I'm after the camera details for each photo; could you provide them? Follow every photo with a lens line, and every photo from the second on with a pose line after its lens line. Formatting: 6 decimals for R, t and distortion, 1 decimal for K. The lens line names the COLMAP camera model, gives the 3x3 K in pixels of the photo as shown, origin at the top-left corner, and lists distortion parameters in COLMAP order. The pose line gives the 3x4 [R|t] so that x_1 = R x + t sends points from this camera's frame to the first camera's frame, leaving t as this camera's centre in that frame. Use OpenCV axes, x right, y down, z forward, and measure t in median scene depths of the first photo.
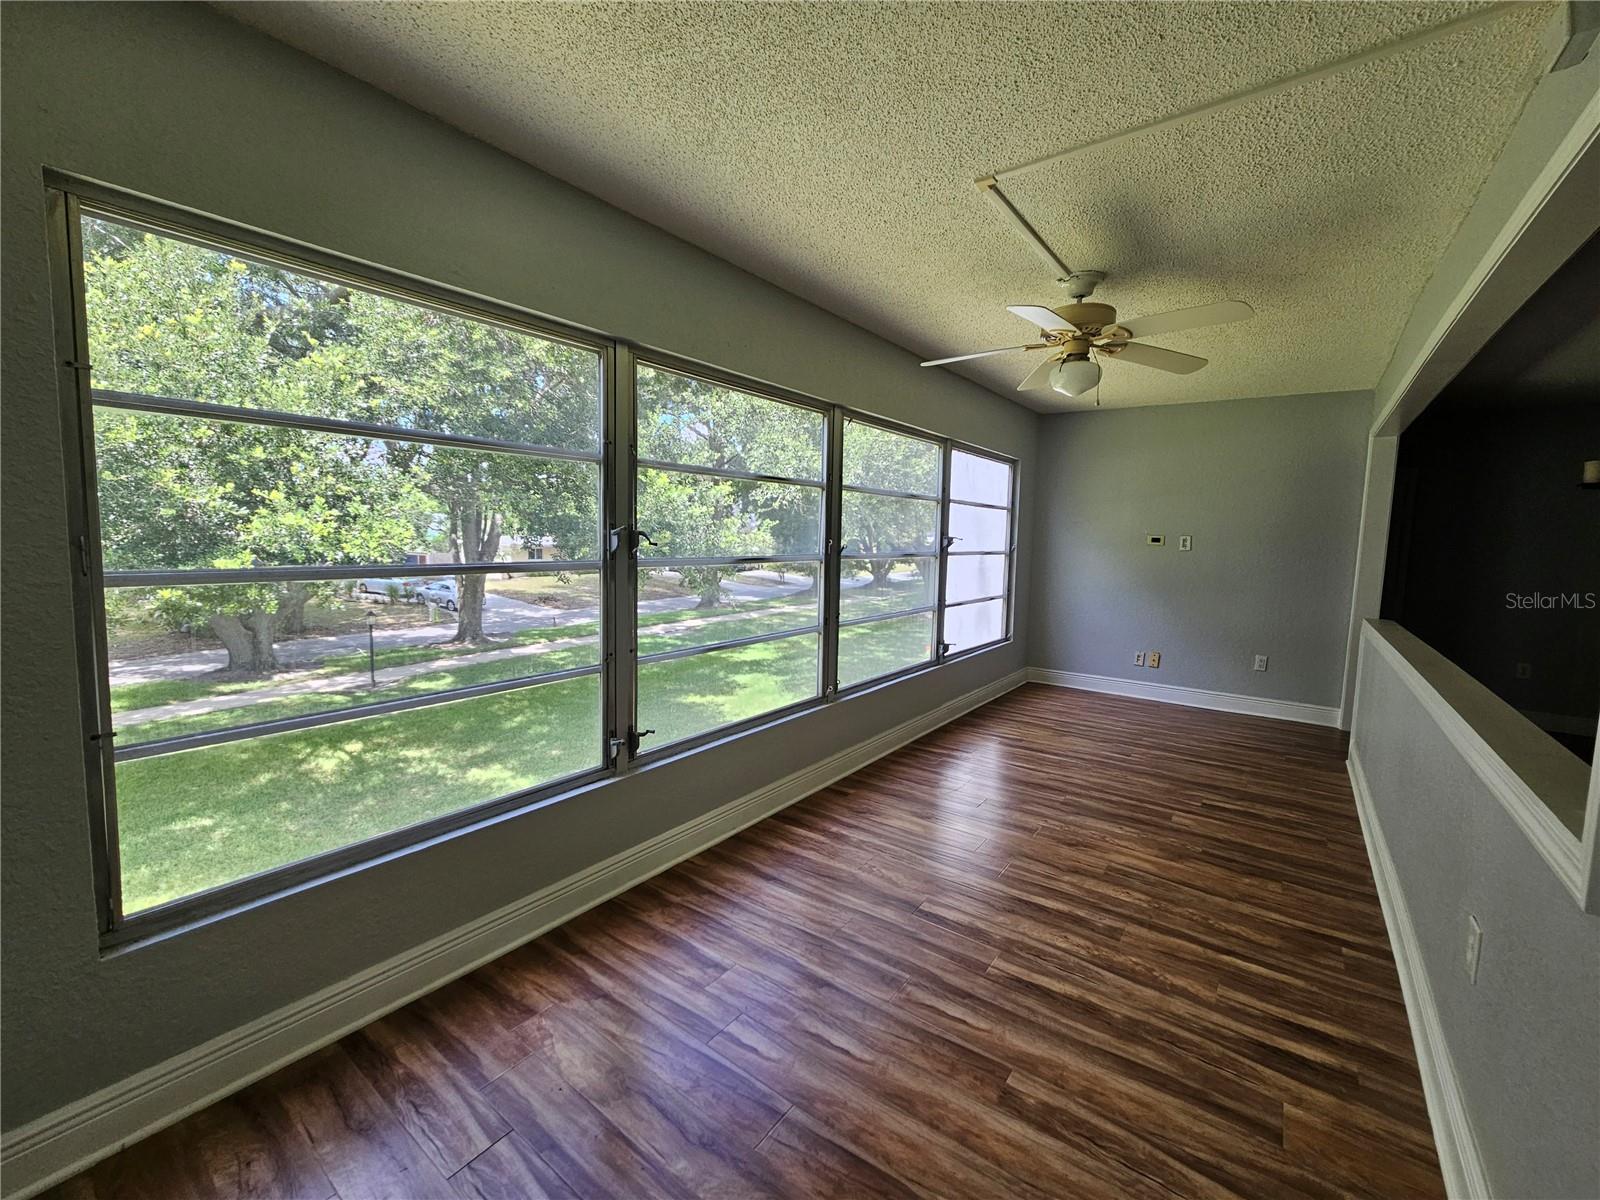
lens RADIAL K [[657.8, 0, 810.4], [0, 657.8, 590.6], [0, 0, 1]] dist [-0.000752, 0.000135]
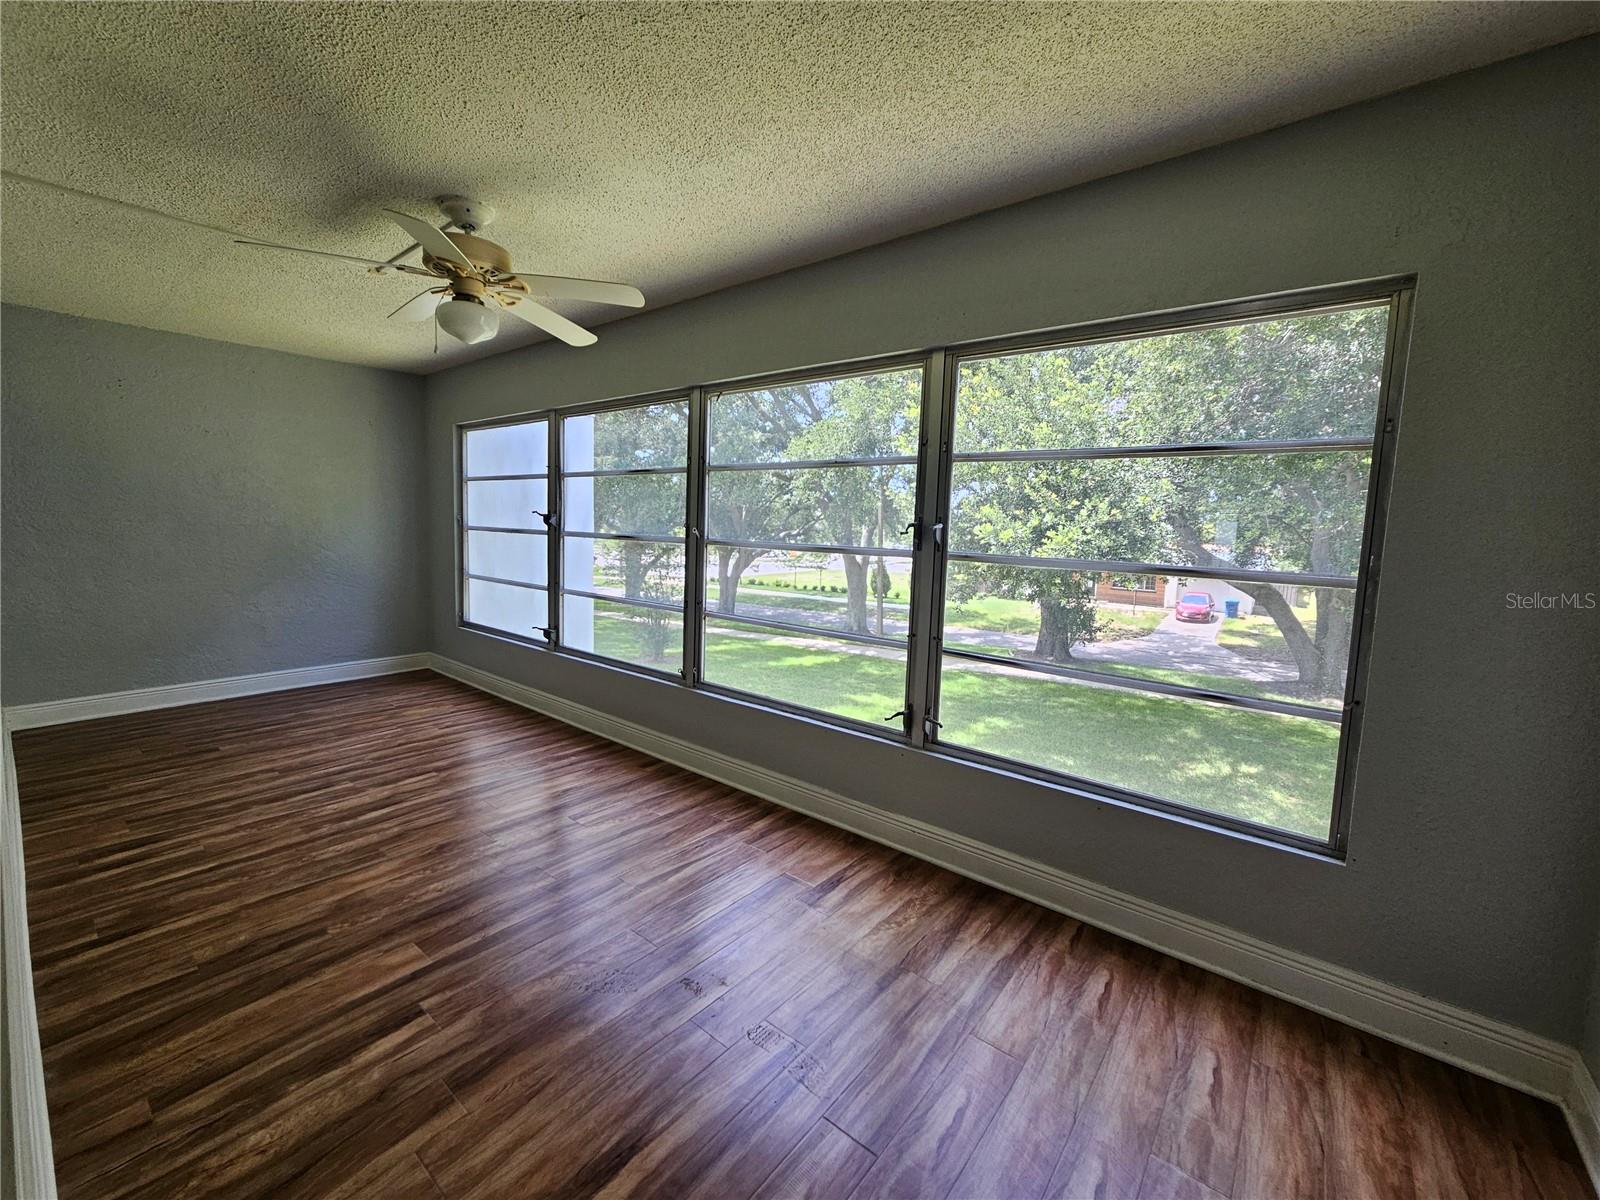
lens RADIAL K [[657.8, 0, 801.9], [0, 657.8, 592.3], [0, 0, 1]] dist [-0.000752, 0.000135]
pose [[-0.050026, 0.074845, -0.995940, 1.264198], [-0.120315, 0.989474, 0.080403, -0.091584], [0.991475, 0.123849, -0.040494, 1.507044]]
